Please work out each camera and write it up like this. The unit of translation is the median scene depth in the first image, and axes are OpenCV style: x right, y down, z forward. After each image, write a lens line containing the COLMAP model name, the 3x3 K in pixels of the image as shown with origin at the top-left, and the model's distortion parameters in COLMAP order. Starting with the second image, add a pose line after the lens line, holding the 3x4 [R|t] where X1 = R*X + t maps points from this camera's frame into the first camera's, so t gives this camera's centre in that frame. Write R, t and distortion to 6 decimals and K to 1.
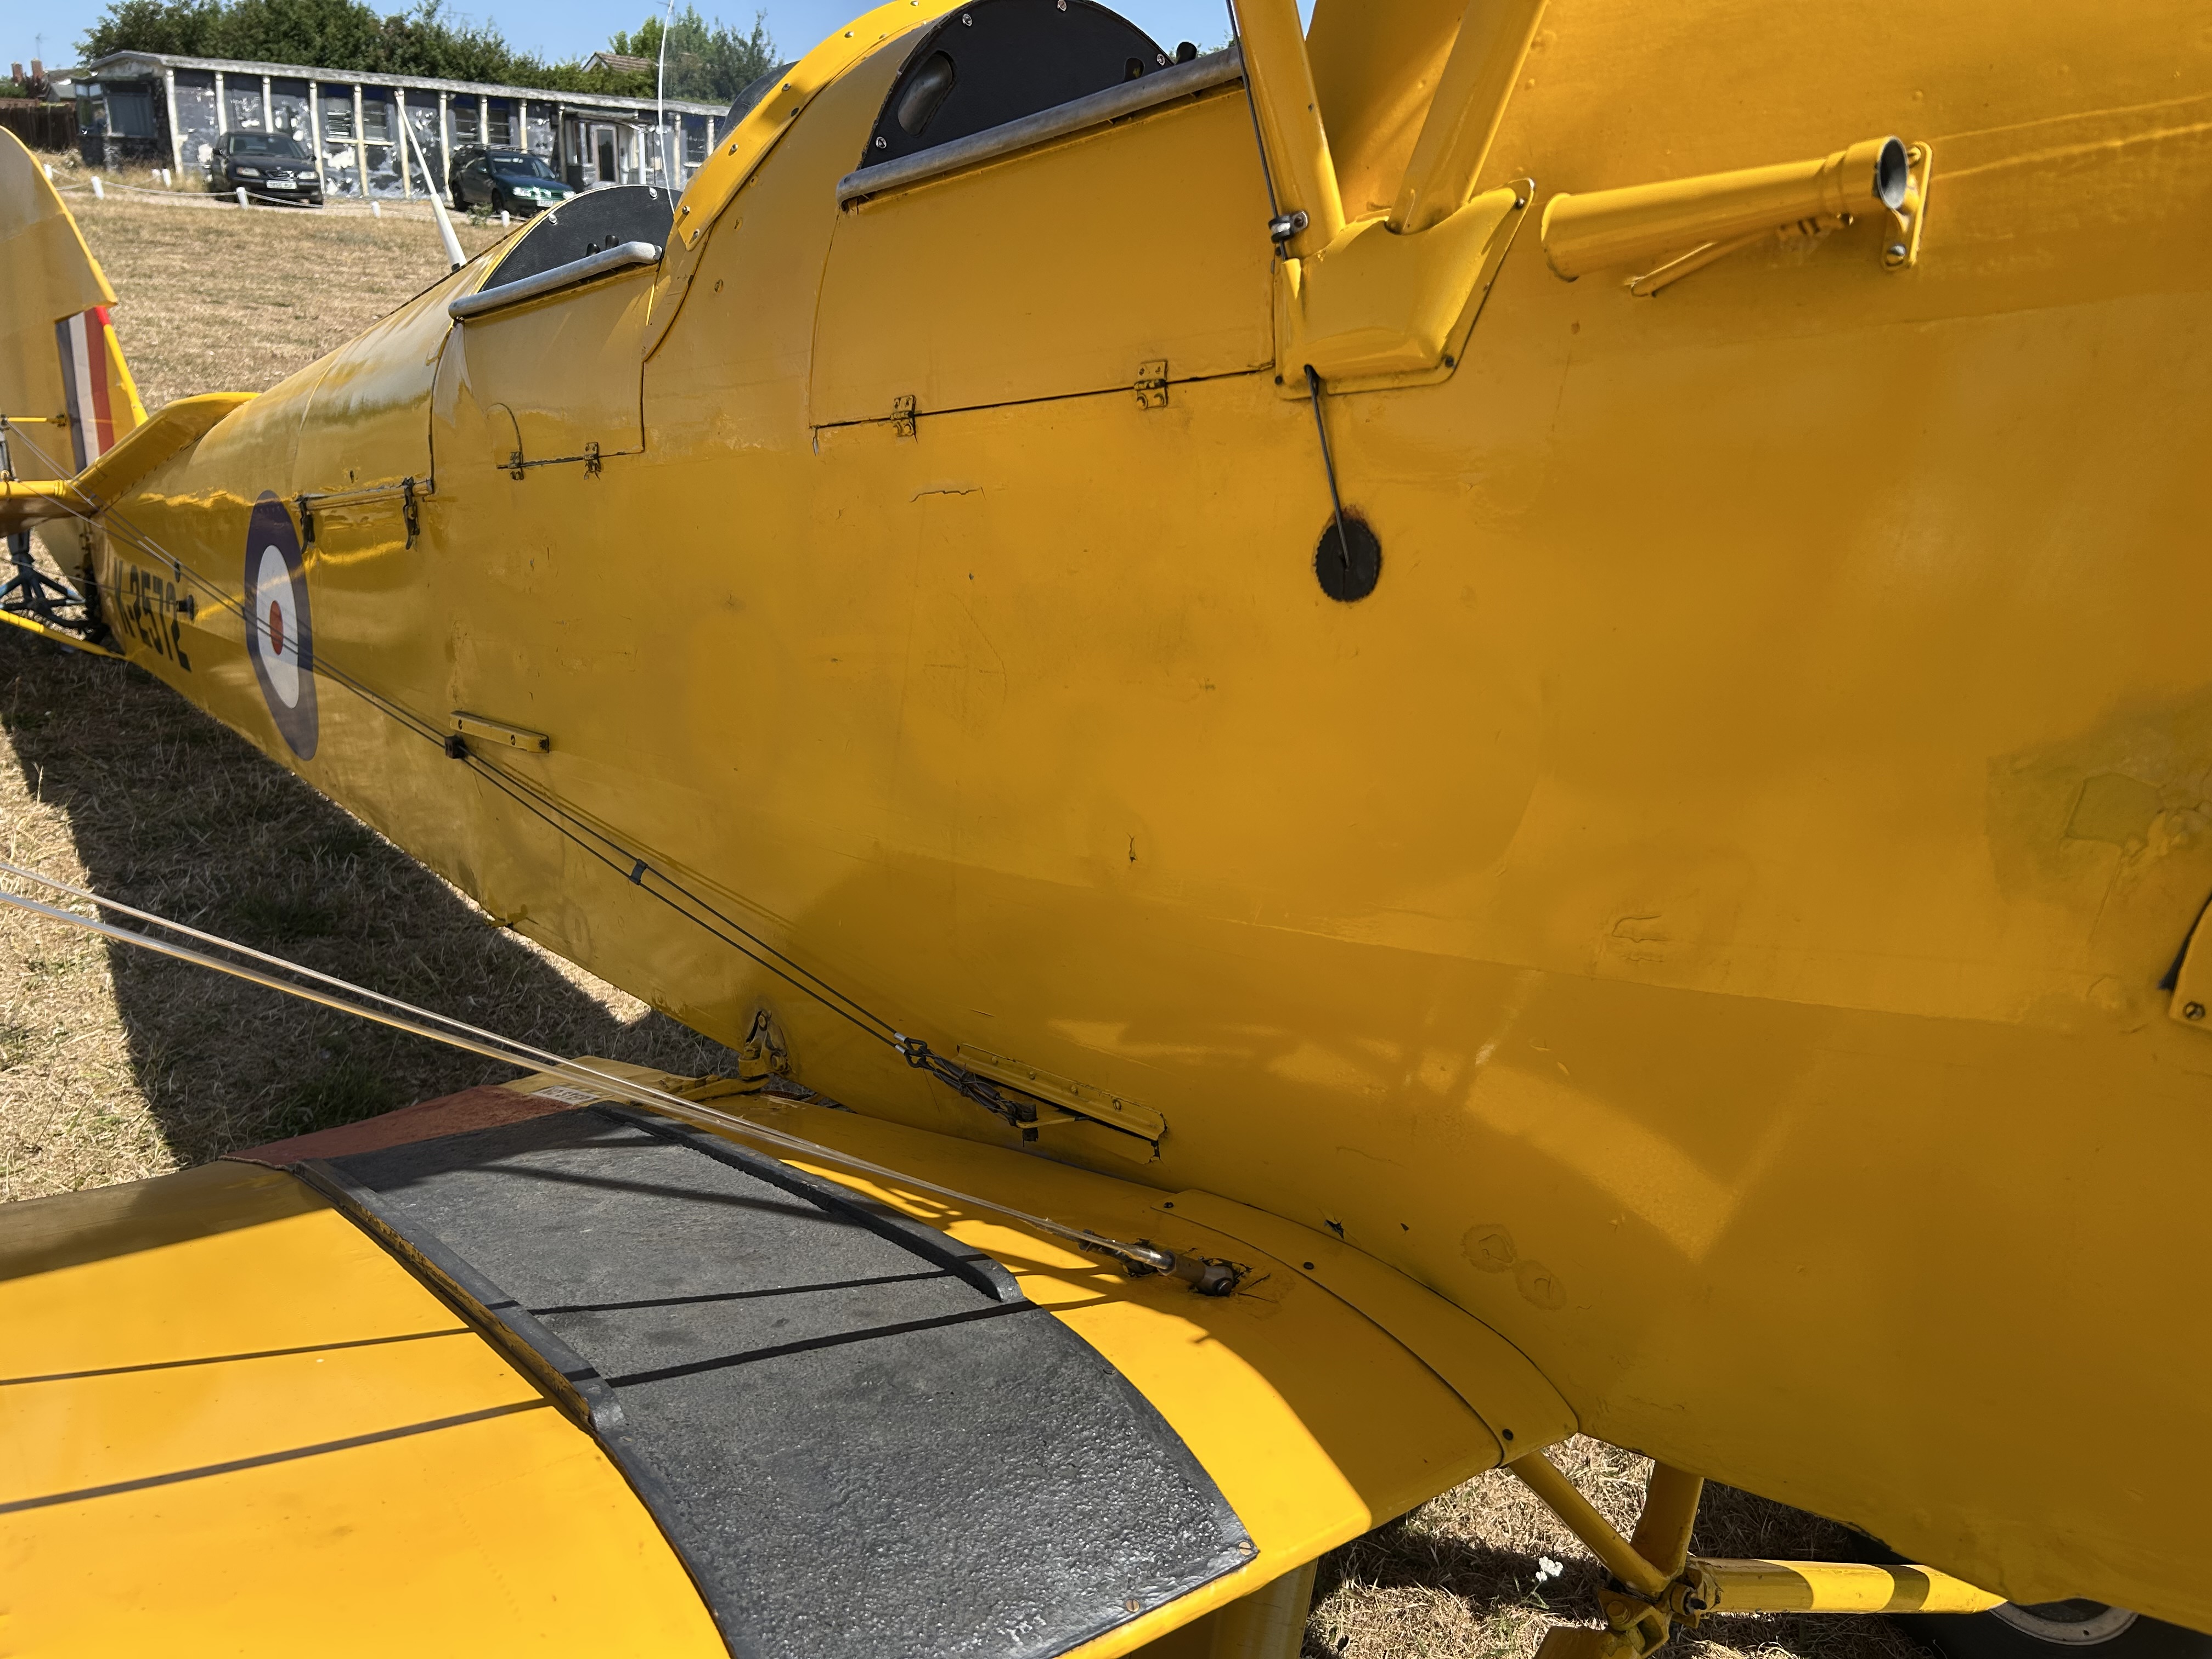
lens RADIAL K [[1670.9, 0, 1101.6], [0, 1670.9, 831.3], [0, 0, 1]] dist [0.049112, -0.068298]
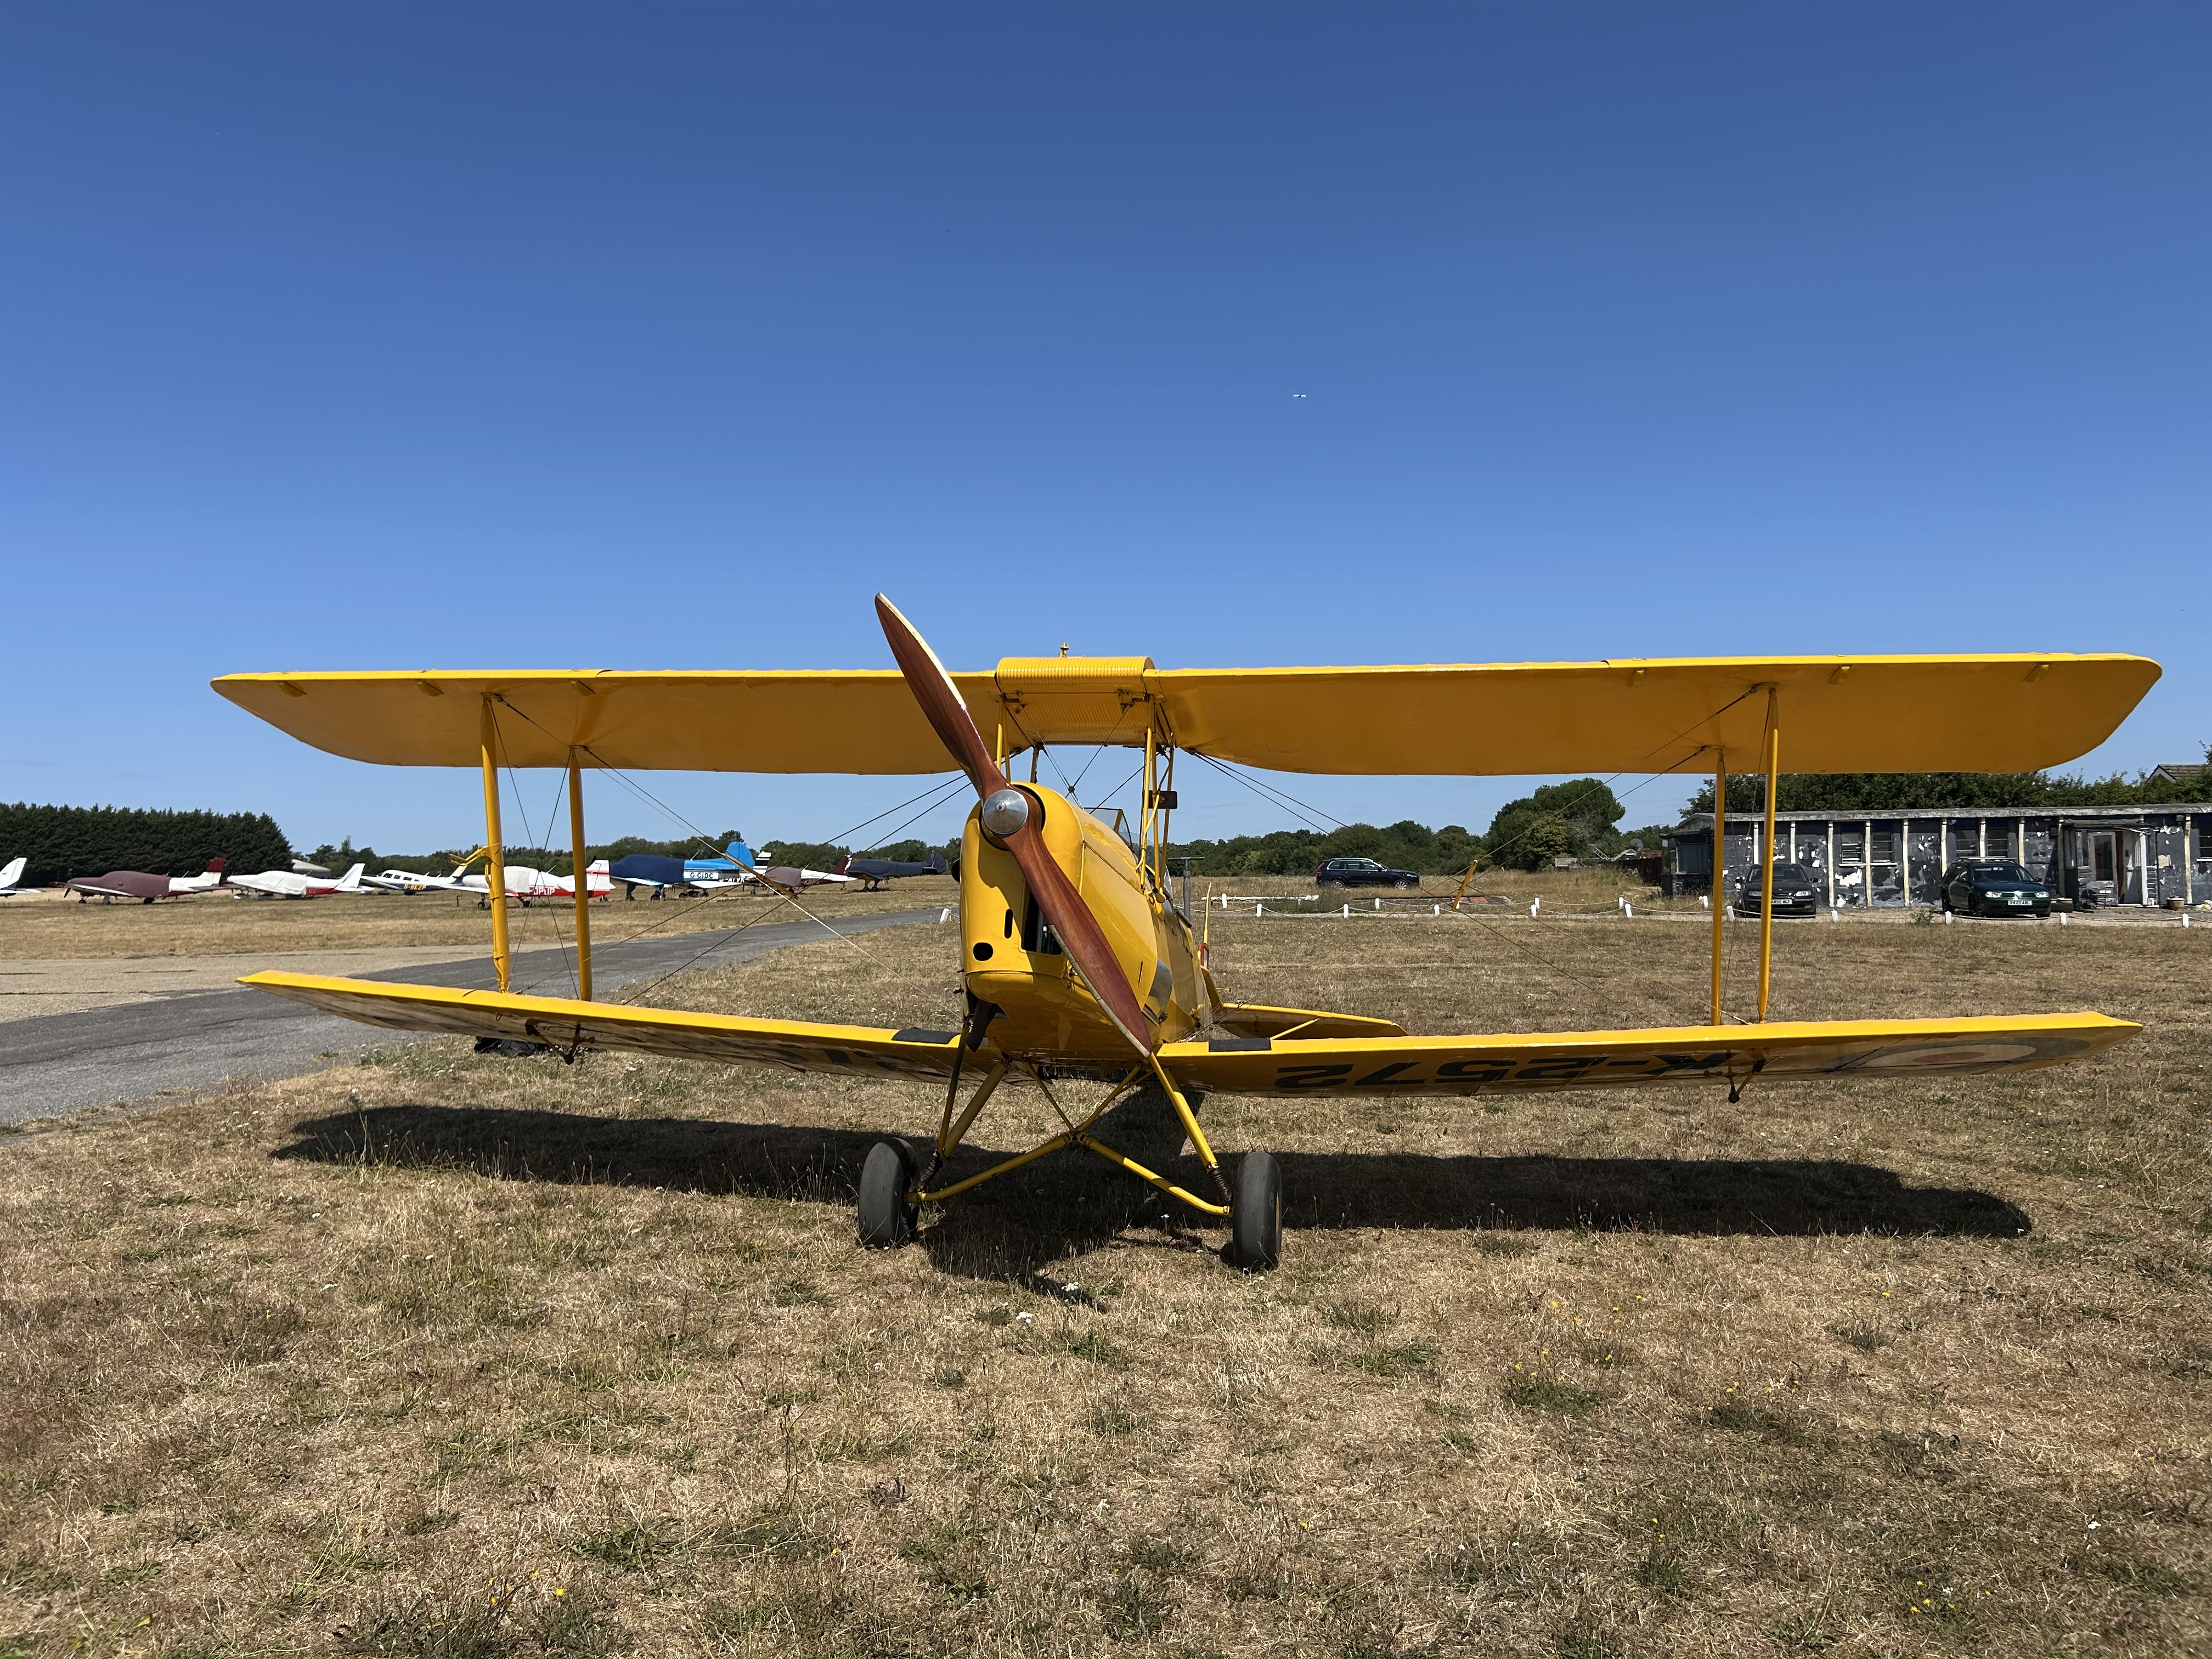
lens RADIAL K [[1638.3, 0, 1100.2], [0, 1638.3, 825.3], [0, 0, 1]] dist [0.021211, -0.036926]
pose [[0.619669, -0.096460, -0.778913, 0.138733], [-0.226272, 0.928327, -0.294975, 0.036325], [0.751539, 0.359033, 0.553429, -0.074104]]
